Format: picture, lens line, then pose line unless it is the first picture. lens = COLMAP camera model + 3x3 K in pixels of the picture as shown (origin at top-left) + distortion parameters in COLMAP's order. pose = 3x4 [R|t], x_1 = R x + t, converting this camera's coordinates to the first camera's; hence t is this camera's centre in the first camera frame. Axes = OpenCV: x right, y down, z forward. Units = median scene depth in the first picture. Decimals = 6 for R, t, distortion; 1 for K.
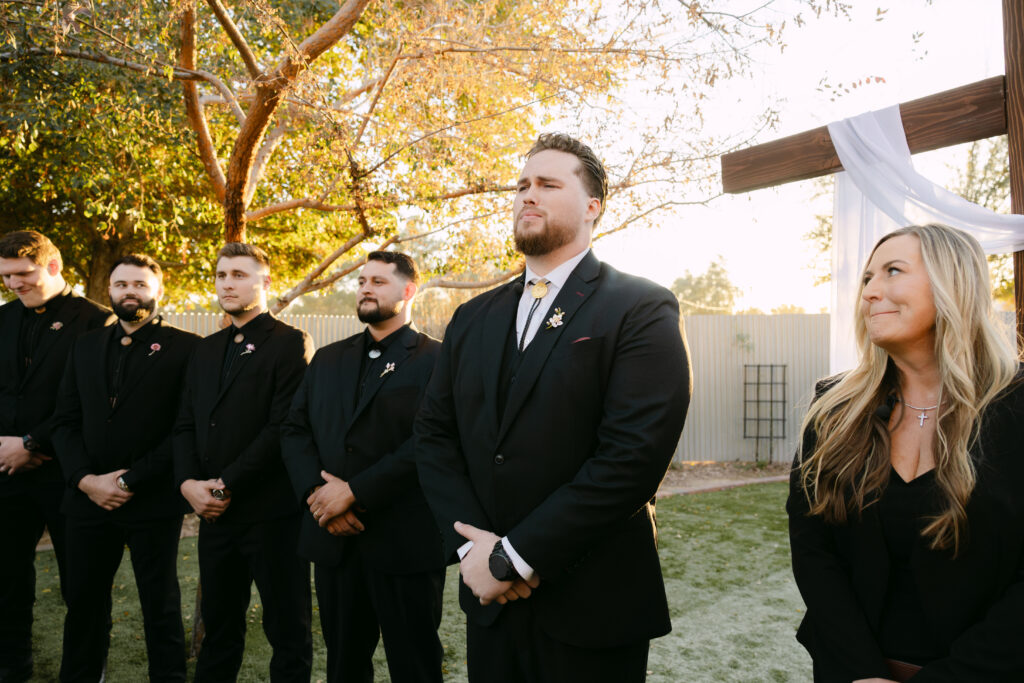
lens RADIAL K [[714.8, 0, 511.9], [0, 714.8, 346.0], [0, 0, 1]] dist [0.004483, 0.000842]
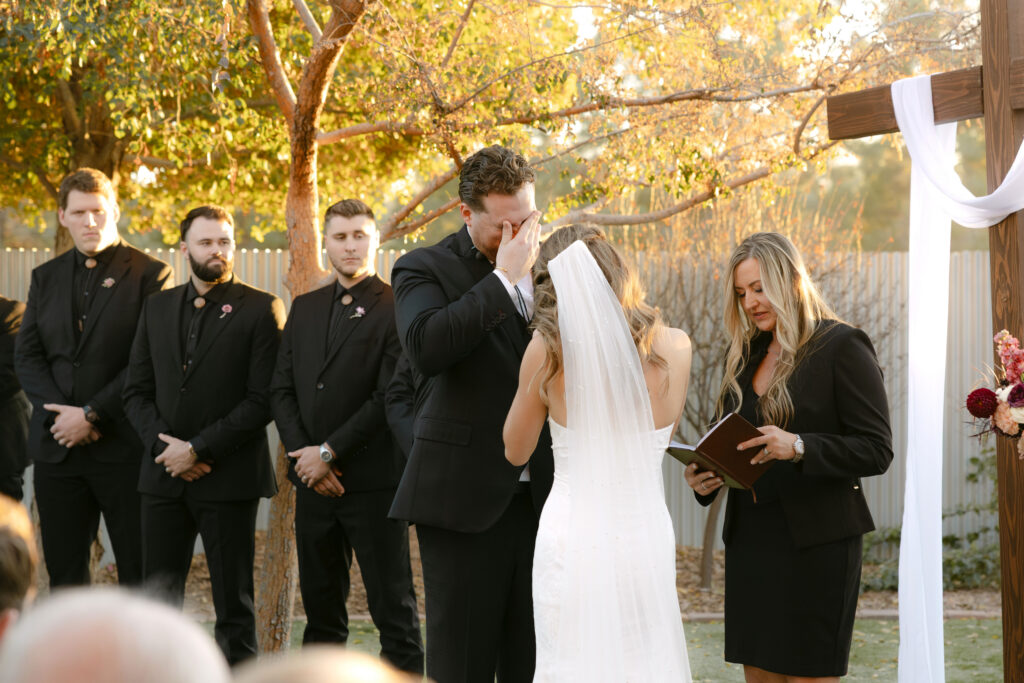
lens RADIAL K [[2071.2, 0, 512.3], [0, 2071.2, 337.5], [0, 0, 1]] dist [0.045767, 0.000000]
pose [[0.970992, 0.008524, -0.238961, 0.404452], [-0.005386, 0.999891, 0.013781, 0.000637], [0.239052, -0.012094, 0.970931, -1.230055]]
